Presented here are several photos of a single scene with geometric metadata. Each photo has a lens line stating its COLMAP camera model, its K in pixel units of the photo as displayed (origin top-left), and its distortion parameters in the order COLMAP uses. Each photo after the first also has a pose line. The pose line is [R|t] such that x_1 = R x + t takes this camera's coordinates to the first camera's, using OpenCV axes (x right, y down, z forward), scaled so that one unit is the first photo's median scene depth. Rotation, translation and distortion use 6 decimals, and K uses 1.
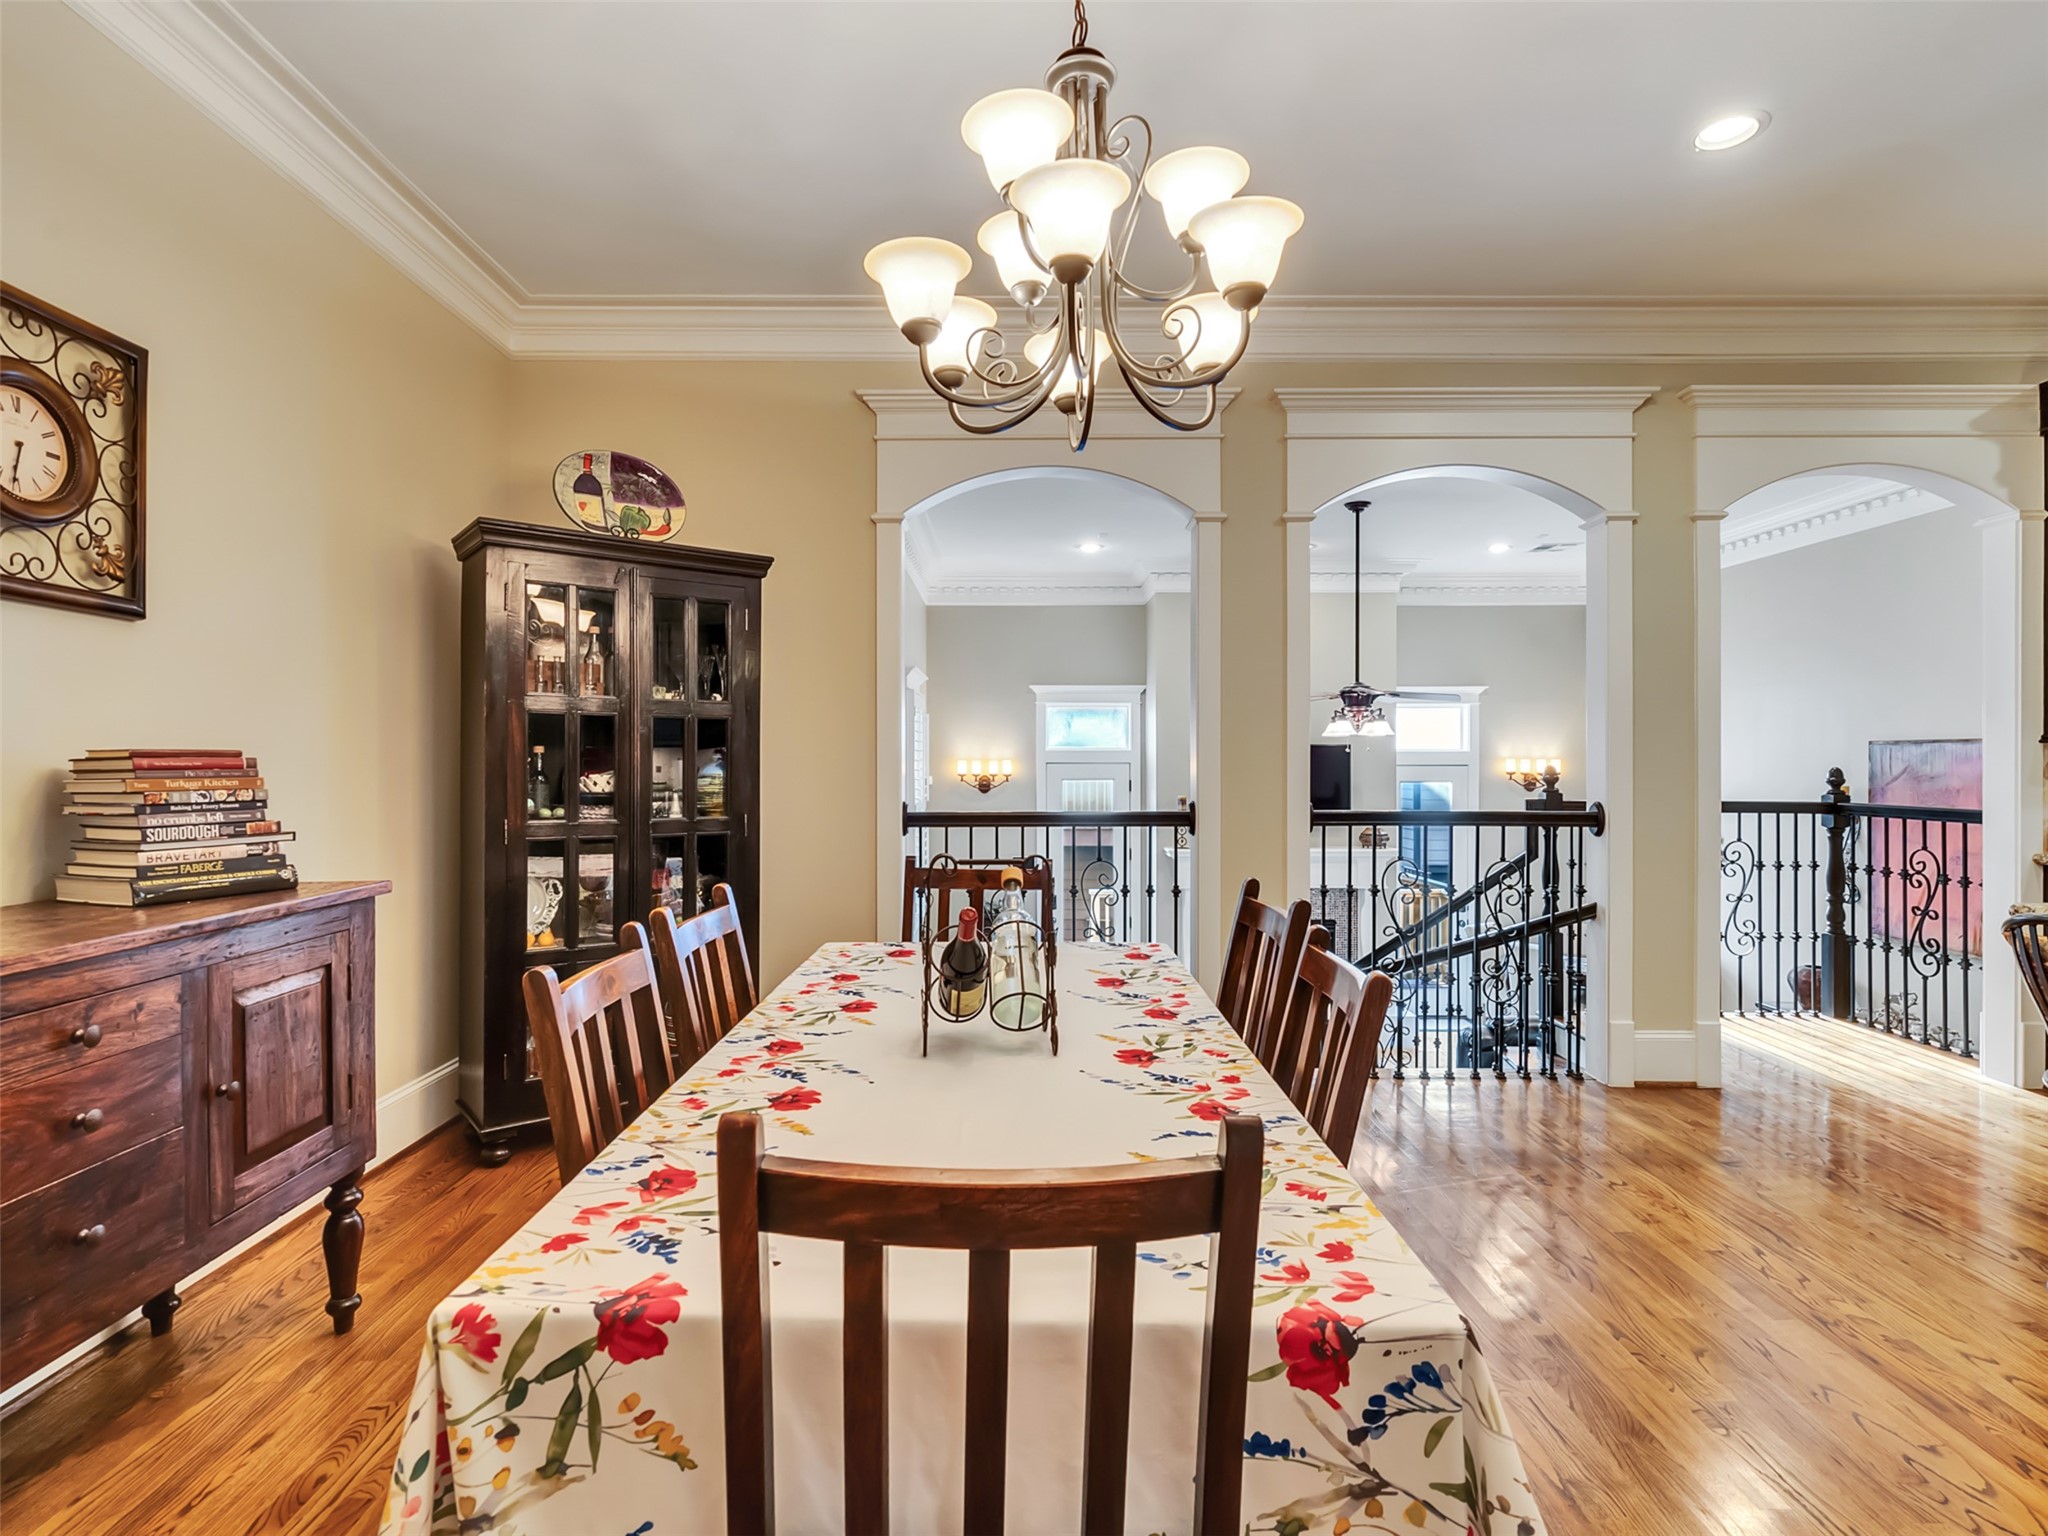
lens RADIAL K [[1066.4, 0, 1022.5], [0, 1066.4, 758.2], [0, 0, 1]] dist [-0.004122, 0.002314]
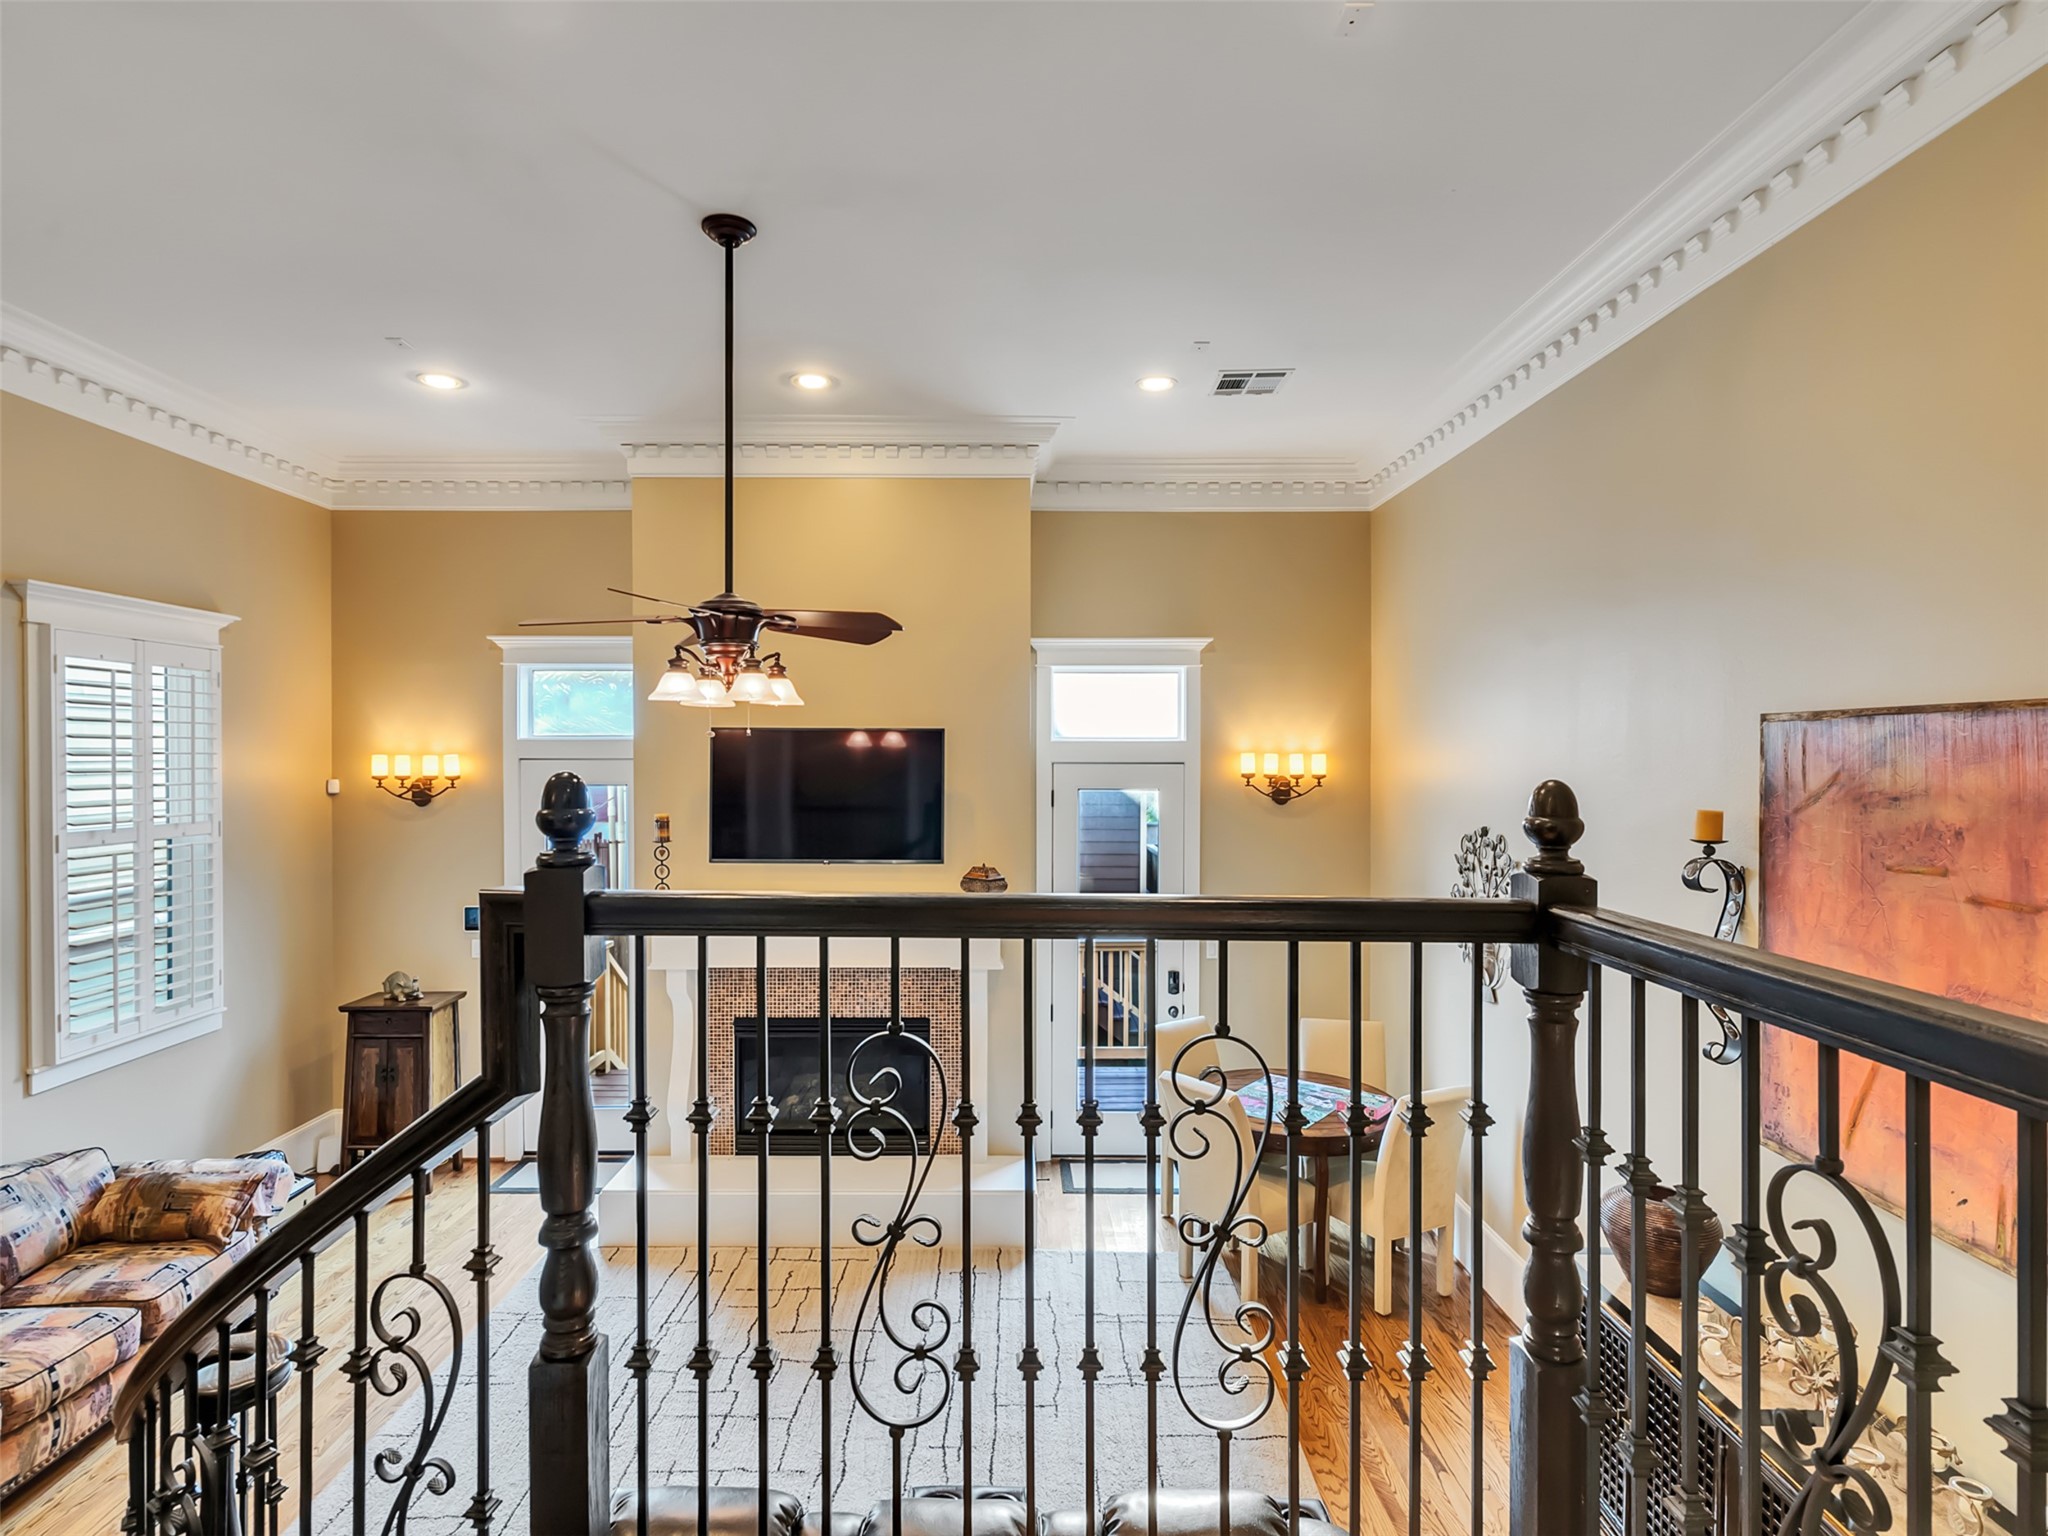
lens RADIAL K [[1066.4, 0, 1025.0], [0, 1066.4, 759.7], [0, 0, 1]] dist [-0.004122, 0.002314]
pose [[0.999939, 0.001430, 0.010937, 0.631124], [-0.001507, 0.999974, 0.006995, 0.000805], [-0.010927, -0.007011, 0.999916, 0.728145]]
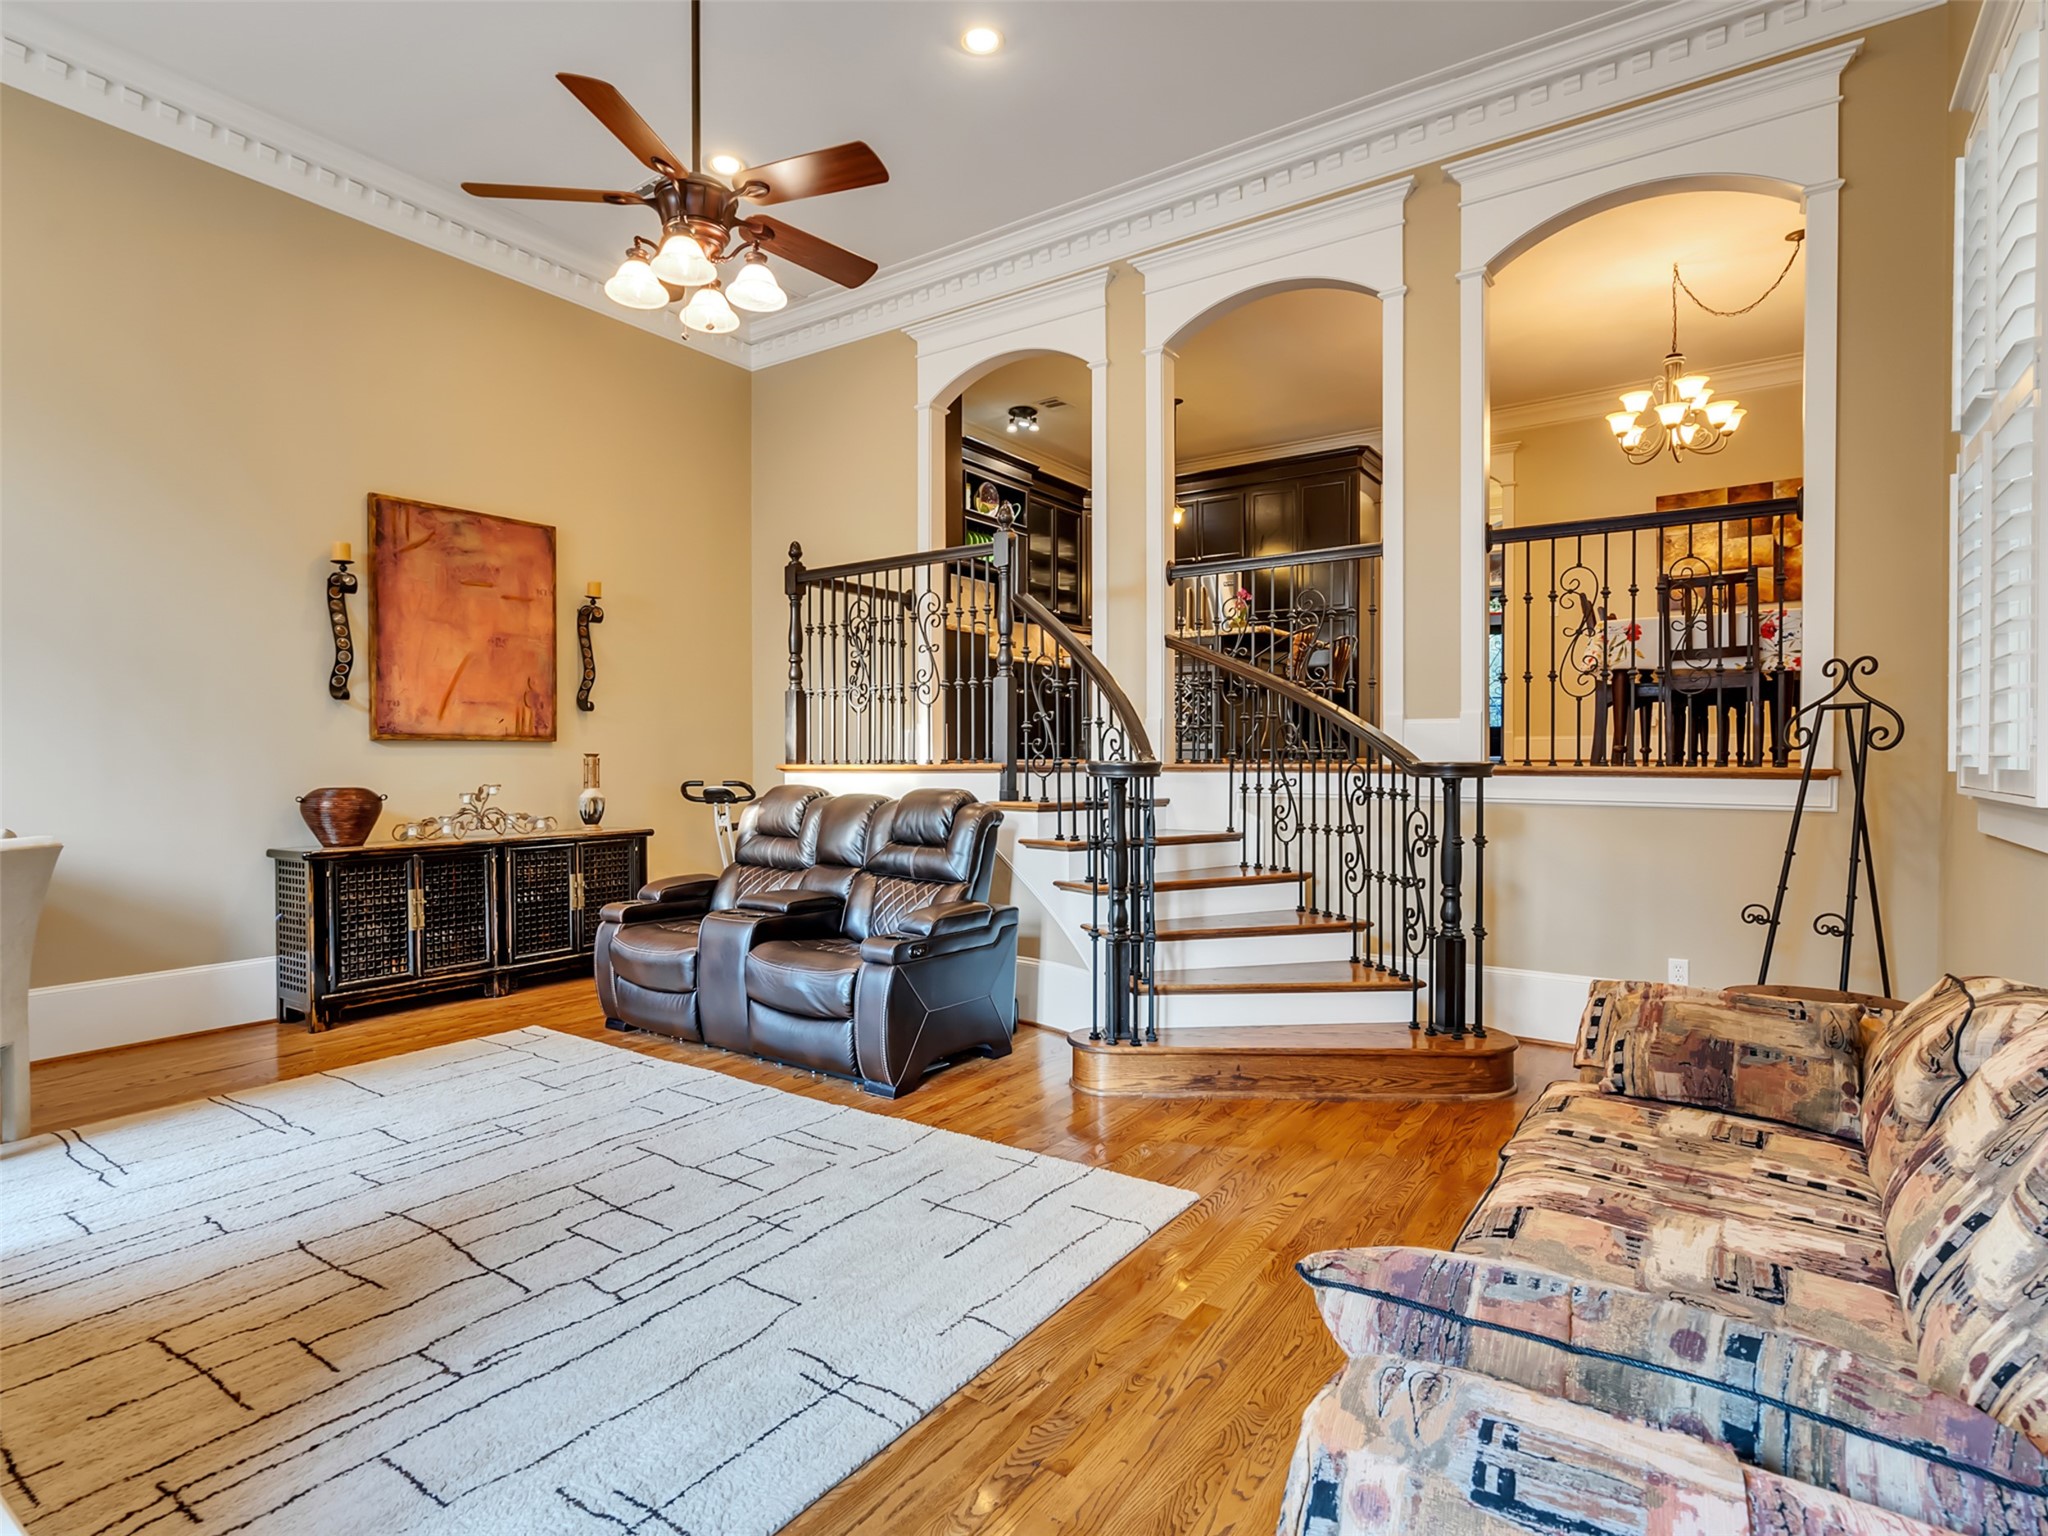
lens RADIAL K [[1066.4, 0, 1007.7], [0, 1066.4, 764.5], [0, 0, 1]] dist [-0.004122, 0.002314]
pose [[-0.824646, -0.001472, 0.565648, -0.059078], [0.003394, 0.999966, 0.007550, 0.240141], [-0.565640, 0.008146, -0.824612, 1.833261]]
